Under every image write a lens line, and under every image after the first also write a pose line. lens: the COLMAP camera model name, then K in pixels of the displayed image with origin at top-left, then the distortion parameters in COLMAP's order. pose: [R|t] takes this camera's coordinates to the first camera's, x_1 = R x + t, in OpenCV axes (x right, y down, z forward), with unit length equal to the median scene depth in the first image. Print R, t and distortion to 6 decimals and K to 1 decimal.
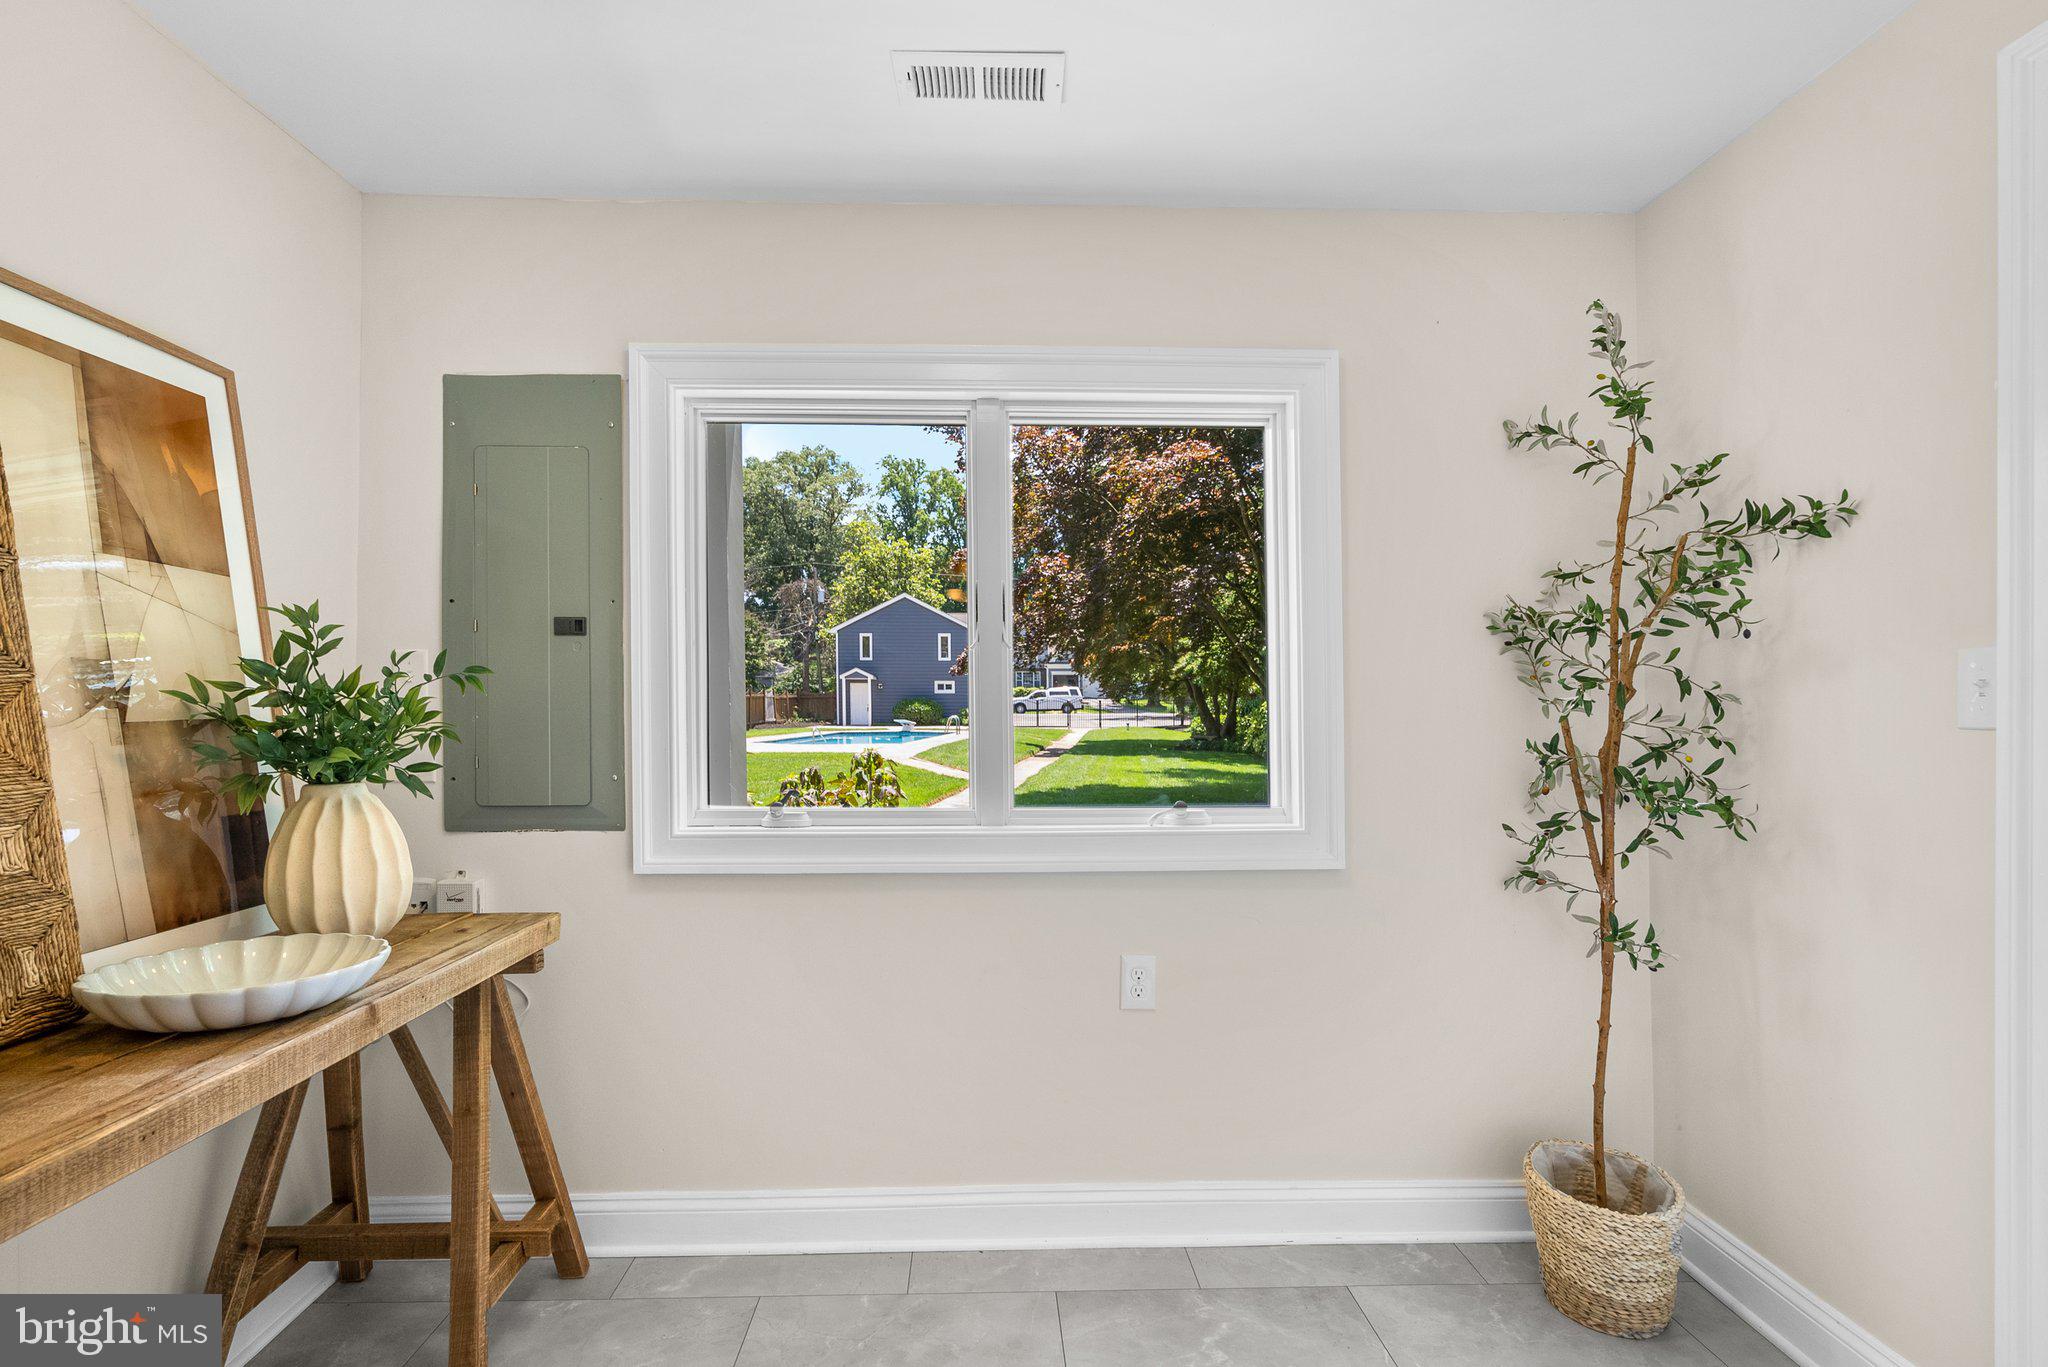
lens RADIAL K [[942.9, 0, 1016.1], [0, 942.9, 691.7], [0, 0, 1]] dist [-0.000824, -0.000023]
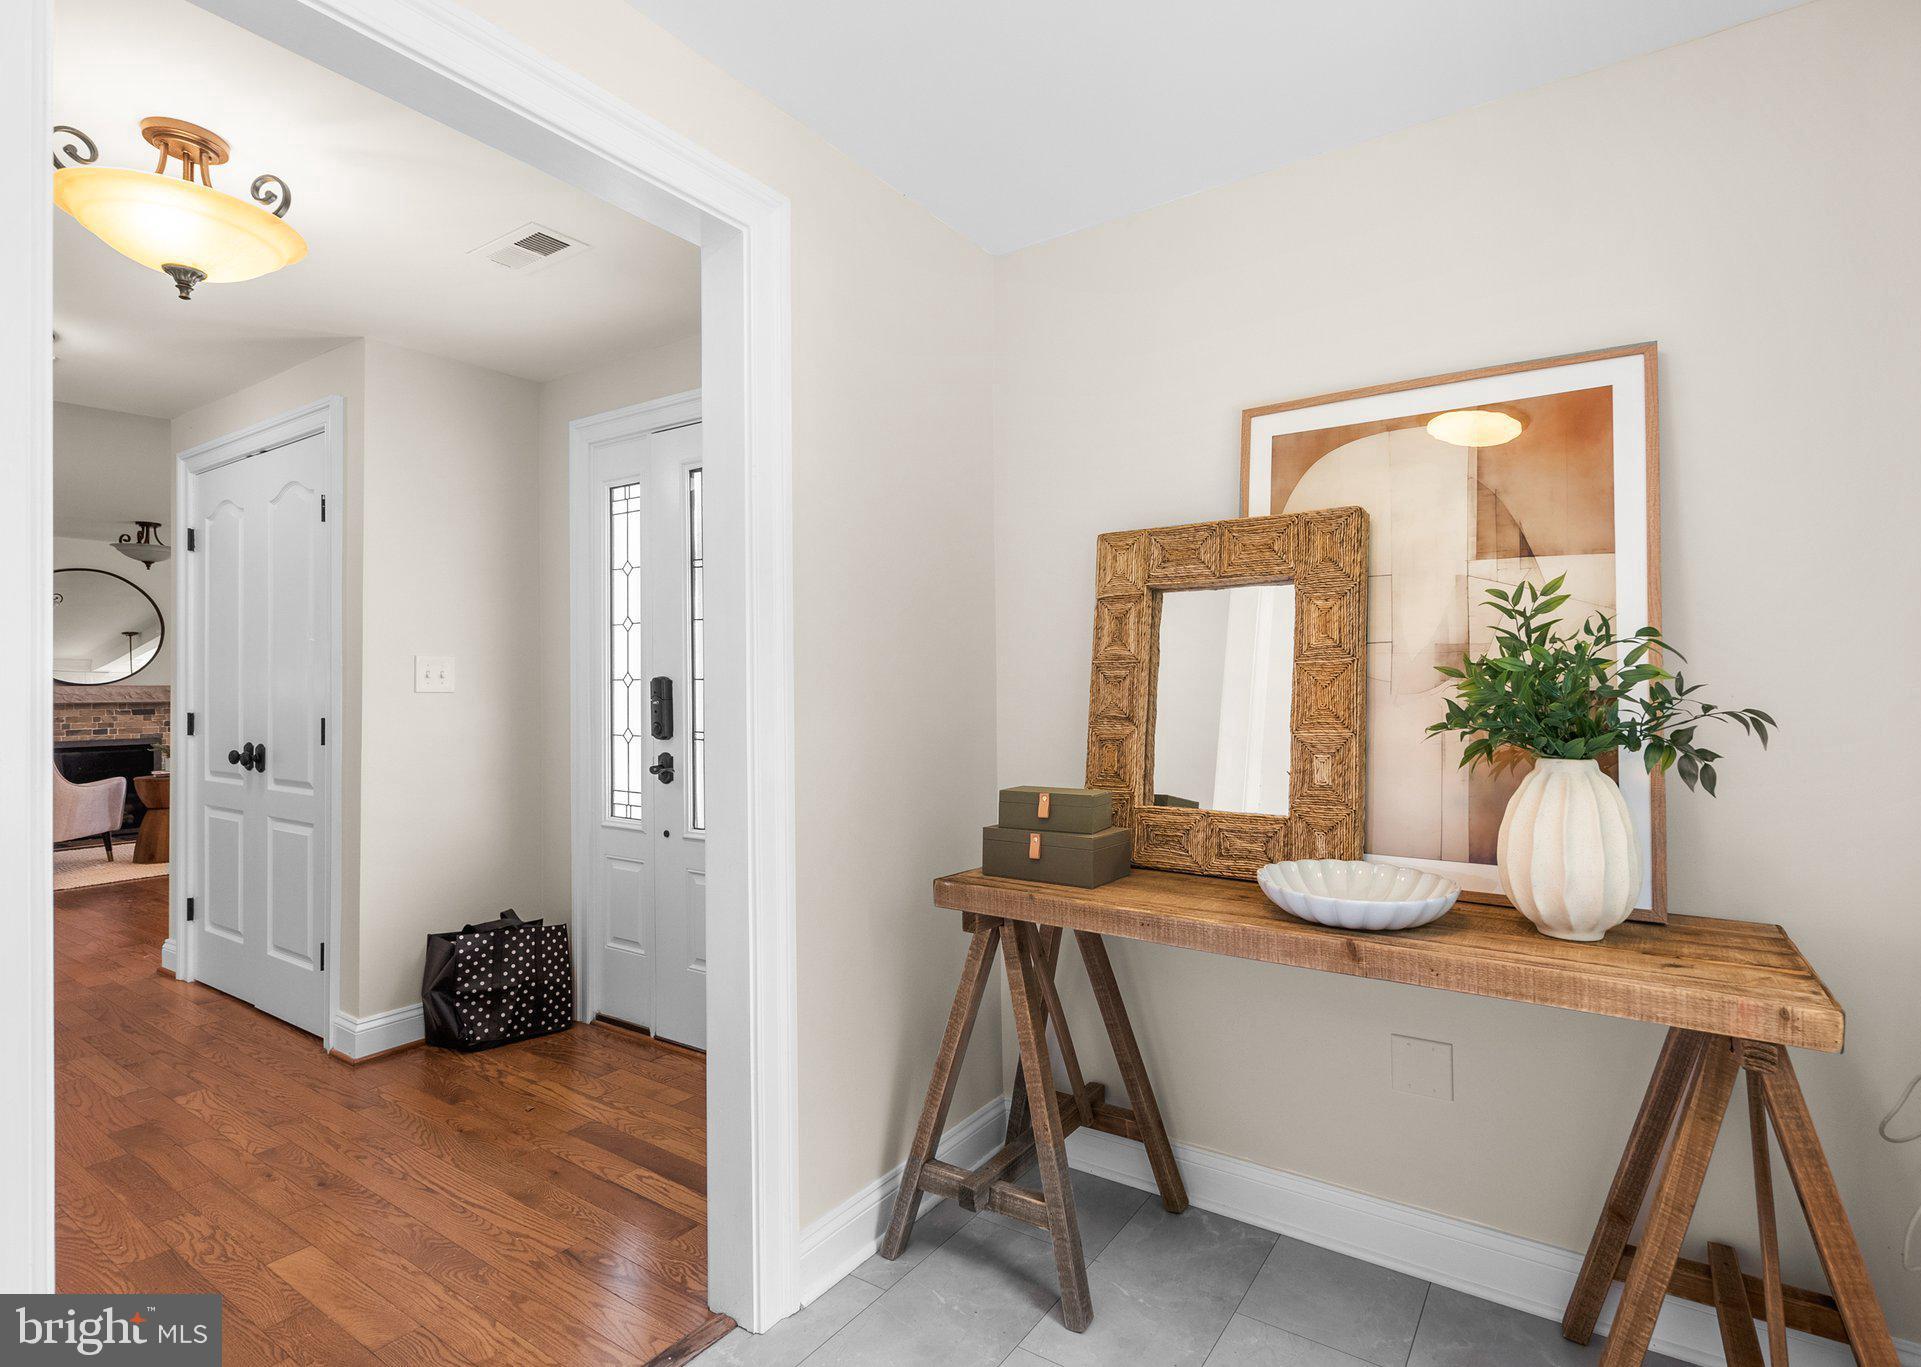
lens RADIAL K [[952.3, 0, 961.8], [0, 952.3, 682.7], [0, 0, 1]] dist [-0.000266, 0.000018]
pose [[-0.585751, -0.000327, -0.810491, 0.322613], [0.009816, 0.999924, -0.007497, 0.014976], [0.810432, -0.012347, -0.585703, 0.791504]]
